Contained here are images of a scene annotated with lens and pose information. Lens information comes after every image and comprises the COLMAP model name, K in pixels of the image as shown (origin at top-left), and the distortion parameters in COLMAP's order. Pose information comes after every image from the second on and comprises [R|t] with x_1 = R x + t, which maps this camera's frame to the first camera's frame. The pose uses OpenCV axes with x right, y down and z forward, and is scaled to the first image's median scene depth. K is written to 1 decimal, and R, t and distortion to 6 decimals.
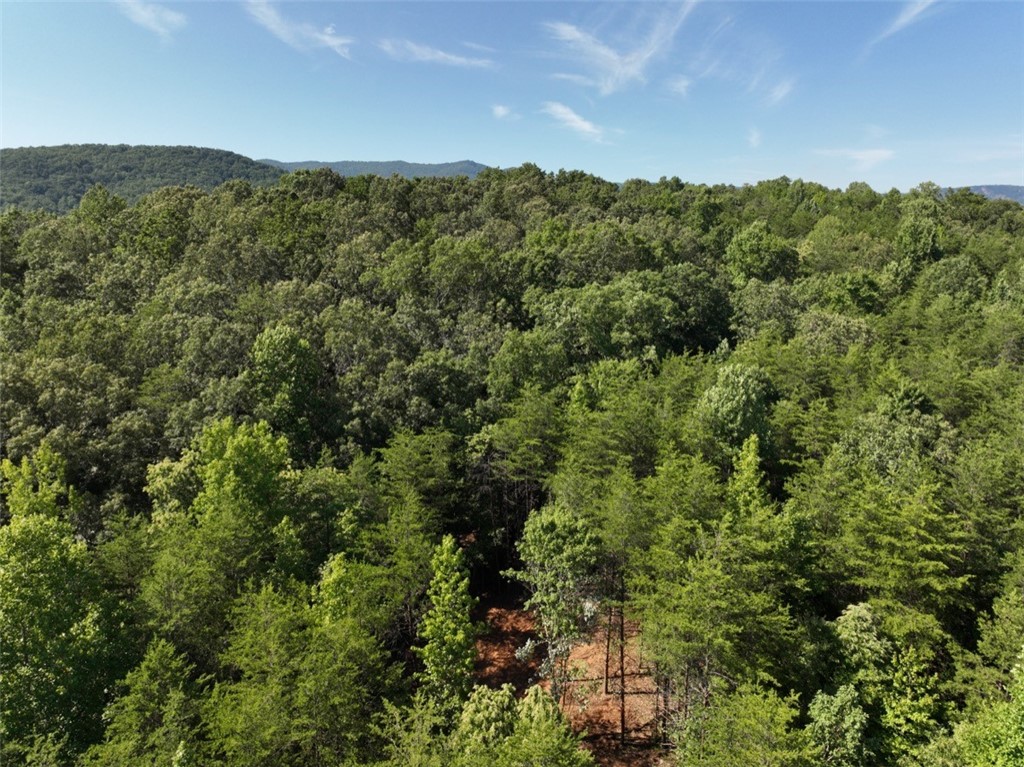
lens RADIAL K [[741.6, 0, 515.7], [0, 741.6, 383.4], [0, 0, 1]] dist [-0.015200, 0.033002]
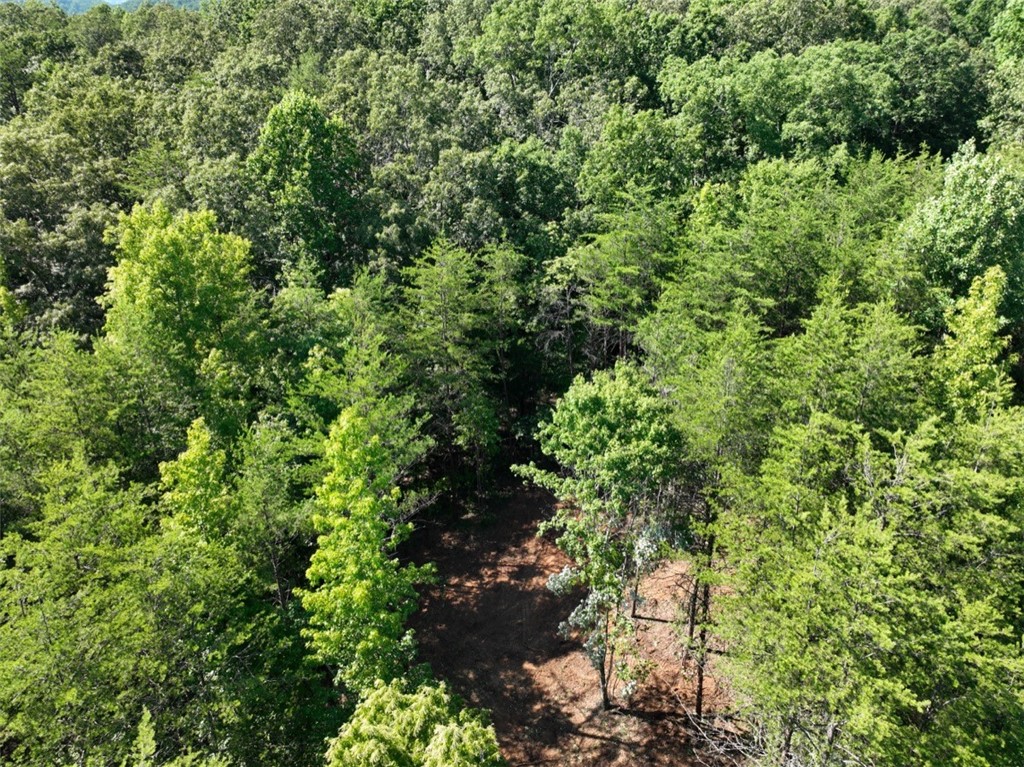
lens RADIAL K [[741.6, 0, 515.7], [0, 741.6, 383.4], [0, 0, 1]] dist [-0.015200, 0.033002]
pose [[0.968298, 0.093962, -0.231454, 0.080475], [-0.044577, 0.976683, 0.210010, 0.037742], [0.245790, -0.193034, 0.949908, 0.287765]]
